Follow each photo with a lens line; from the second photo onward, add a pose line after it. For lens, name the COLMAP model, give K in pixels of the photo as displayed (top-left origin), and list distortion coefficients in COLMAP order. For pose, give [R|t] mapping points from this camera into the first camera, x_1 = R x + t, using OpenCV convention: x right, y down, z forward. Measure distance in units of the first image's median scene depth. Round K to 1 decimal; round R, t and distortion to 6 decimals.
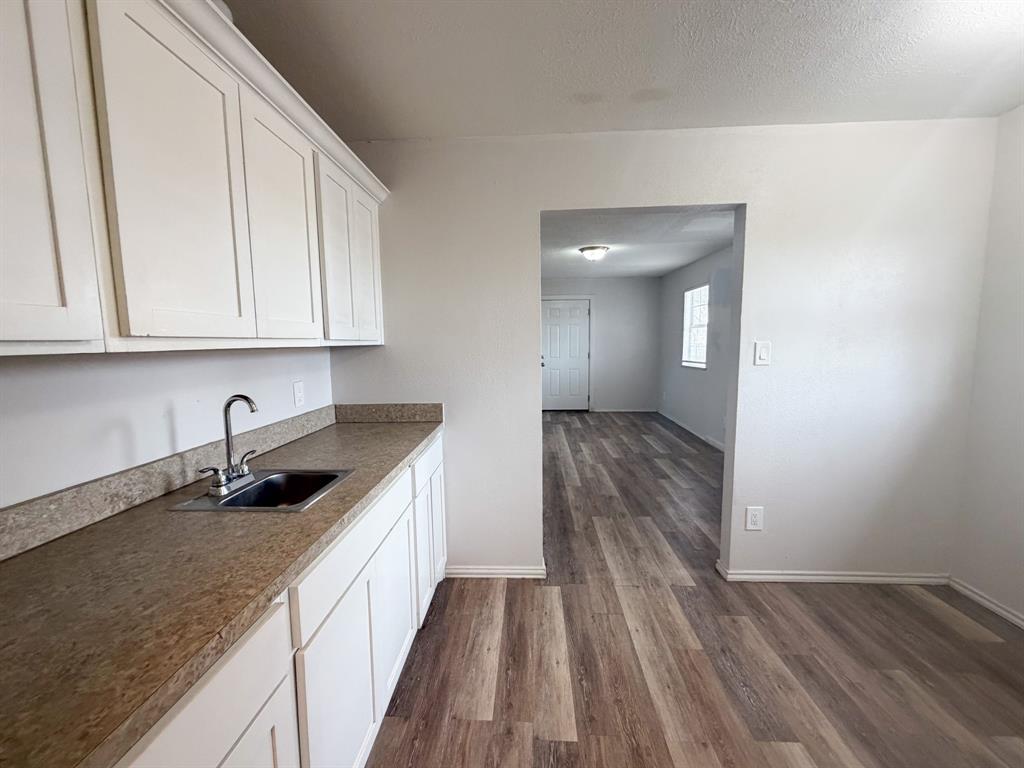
lens RADIAL K [[408.6, 0, 509.0], [0, 408.6, 383.0], [0, 0, 1]] dist [-0.000648, -0.000092]
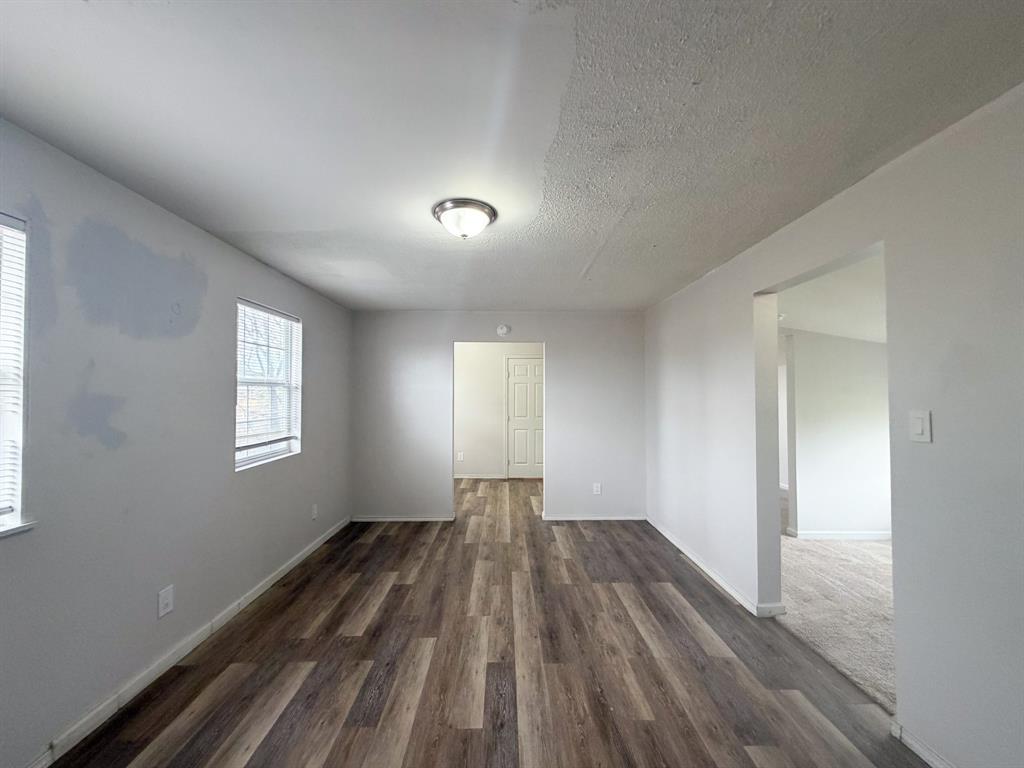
lens RADIAL K [[408.6, 0, 509.0], [0, 408.6, 383.0], [0, 0, 1]] dist [-0.000648, -0.000092]
pose [[-0.997731, 0.006887, -0.066966, 0.239601], [0.001191, 0.996403, 0.084729, -0.222051], [0.067309, 0.084457, -0.994151, 1.832118]]
